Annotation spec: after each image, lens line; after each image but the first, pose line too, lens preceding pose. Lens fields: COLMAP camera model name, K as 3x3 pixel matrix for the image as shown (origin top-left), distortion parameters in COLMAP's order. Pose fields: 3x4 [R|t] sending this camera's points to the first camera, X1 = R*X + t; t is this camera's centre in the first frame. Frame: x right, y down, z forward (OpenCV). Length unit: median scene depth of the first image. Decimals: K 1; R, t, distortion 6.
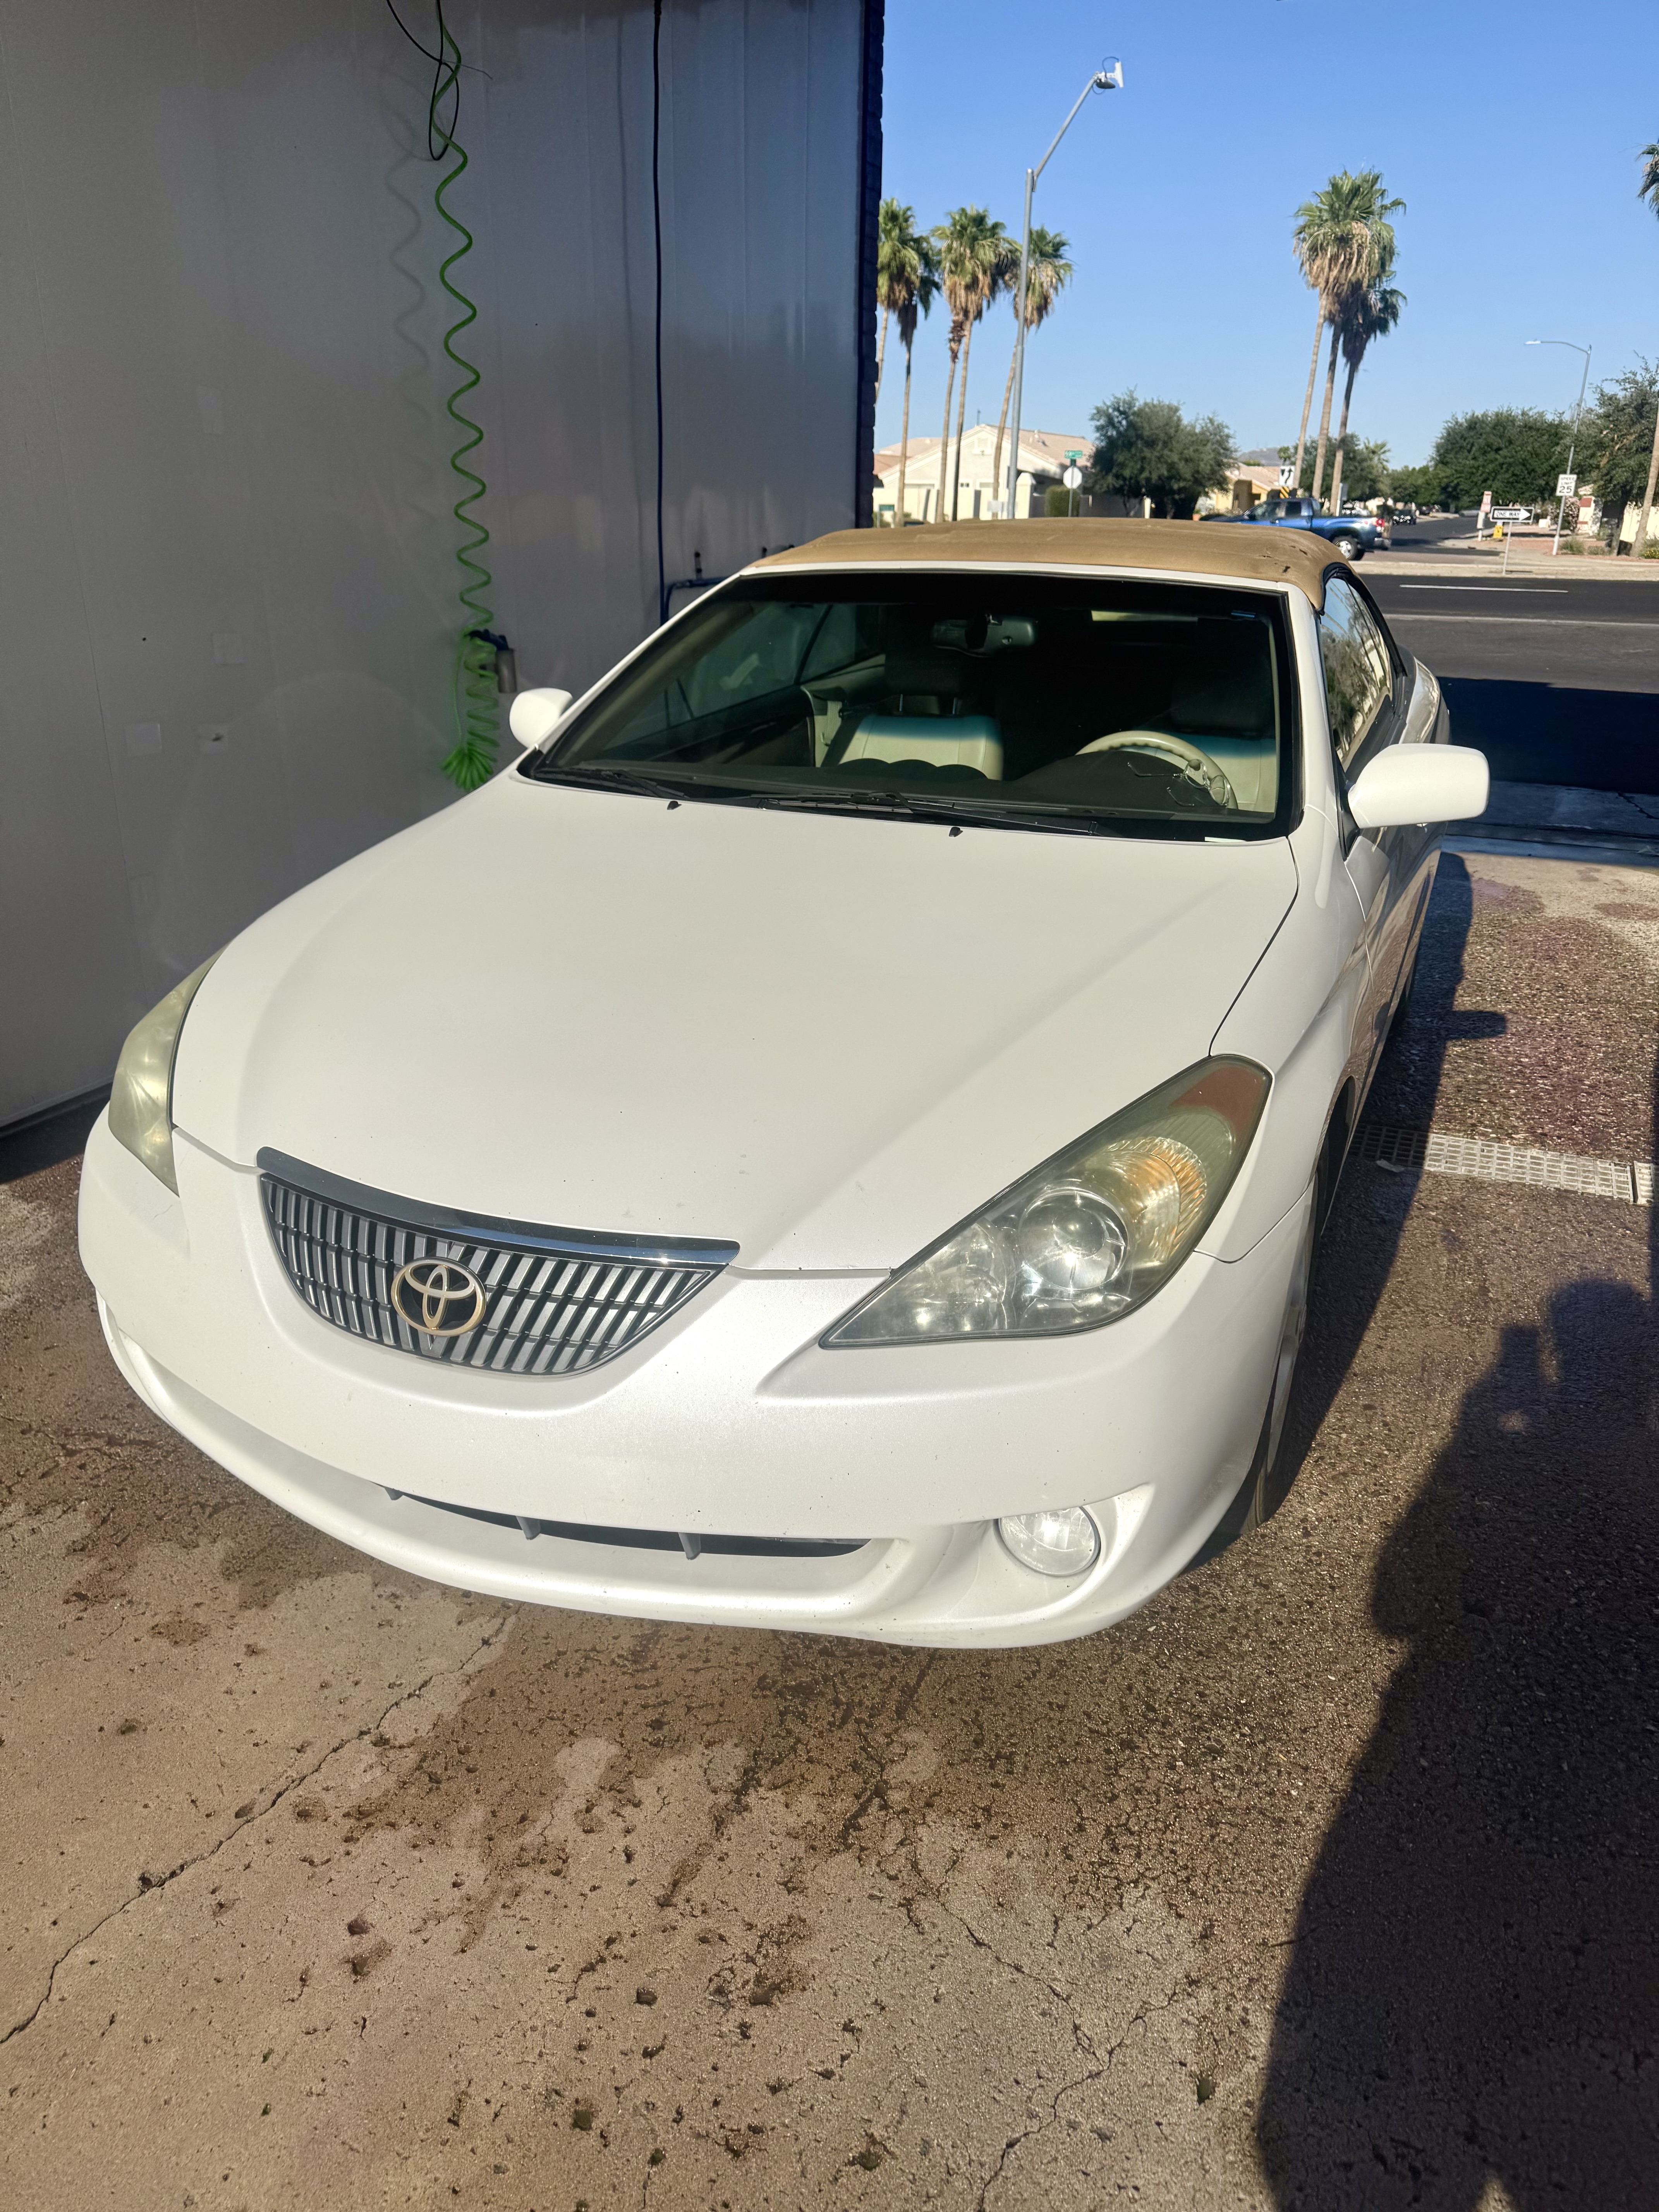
lens RADIAL K [[1527.6, 0, 799.0], [0, 1527.6, 1105.3], [0, 0, 1]] dist [0.097750, -0.159911]
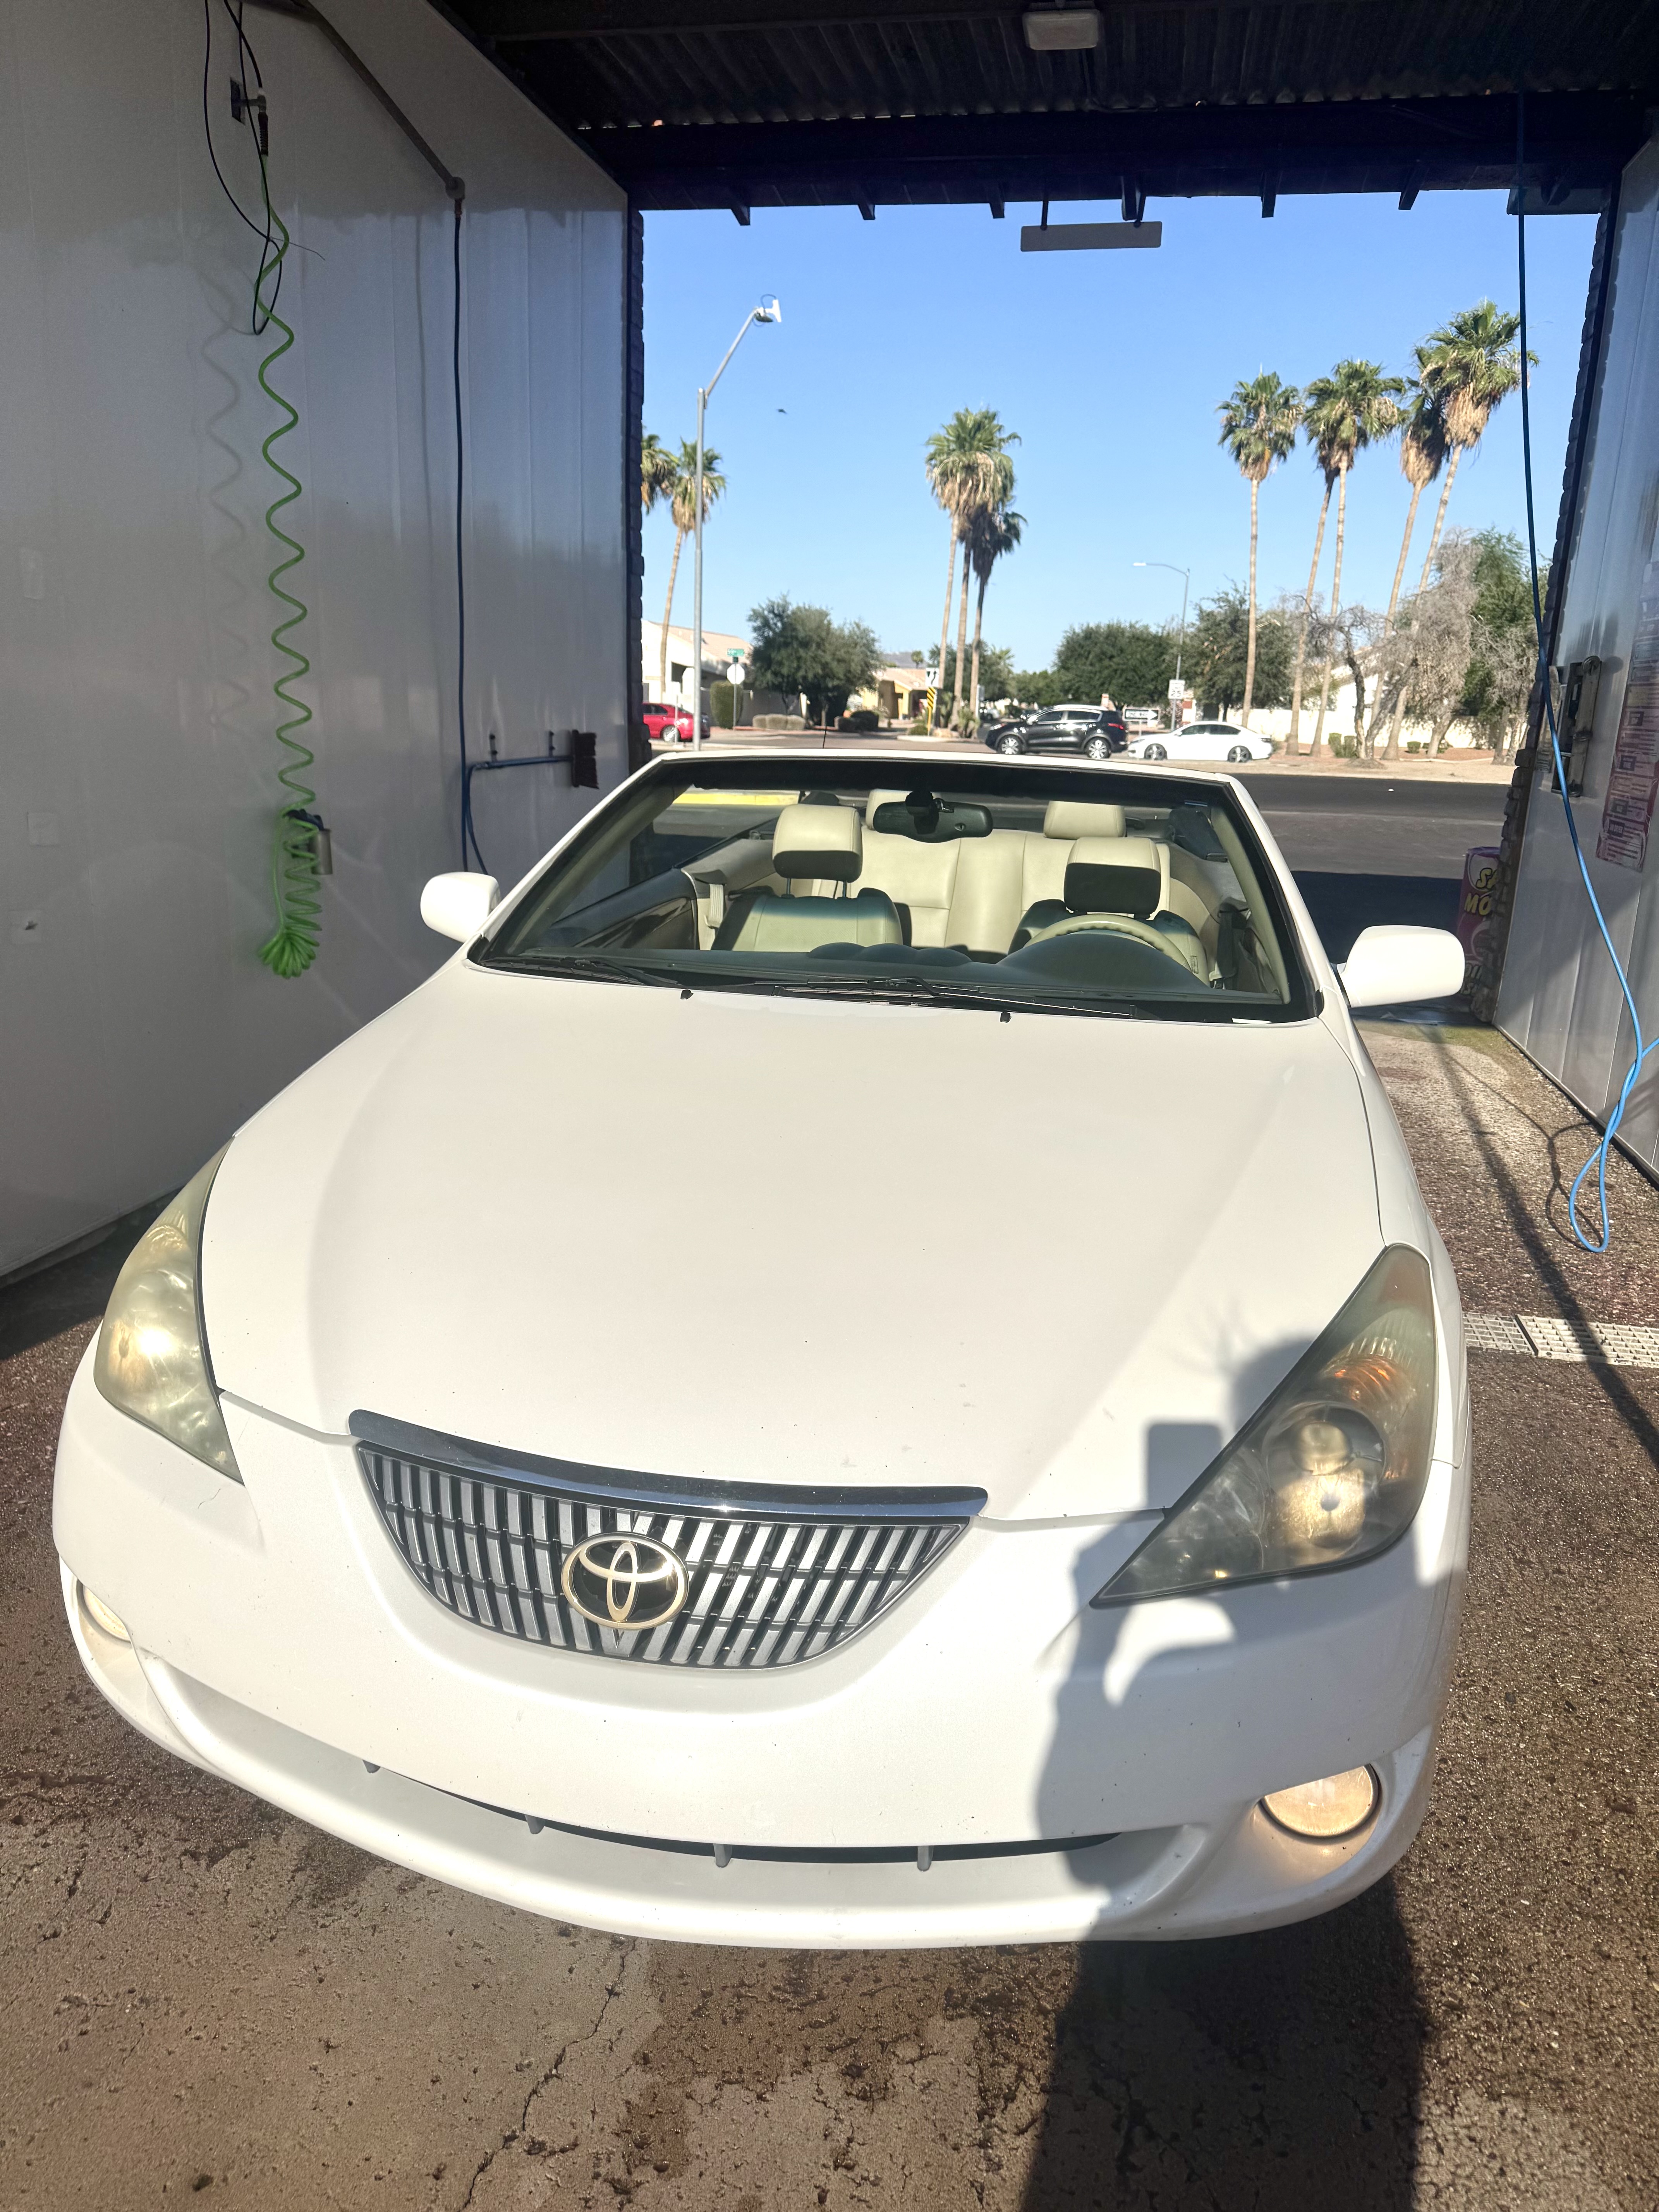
lens RADIAL K [[1551.5, 0, 829.5], [0, 1551.5, 1106.0], [0, 0, 1]] dist [0.036384, -0.035566]
pose [[0.979119, -0.030541, 0.200978, -0.259595], [0.053001, 0.992809, -0.107337, -0.032452], [-0.196255, 0.115748, 0.973697, 0.107366]]
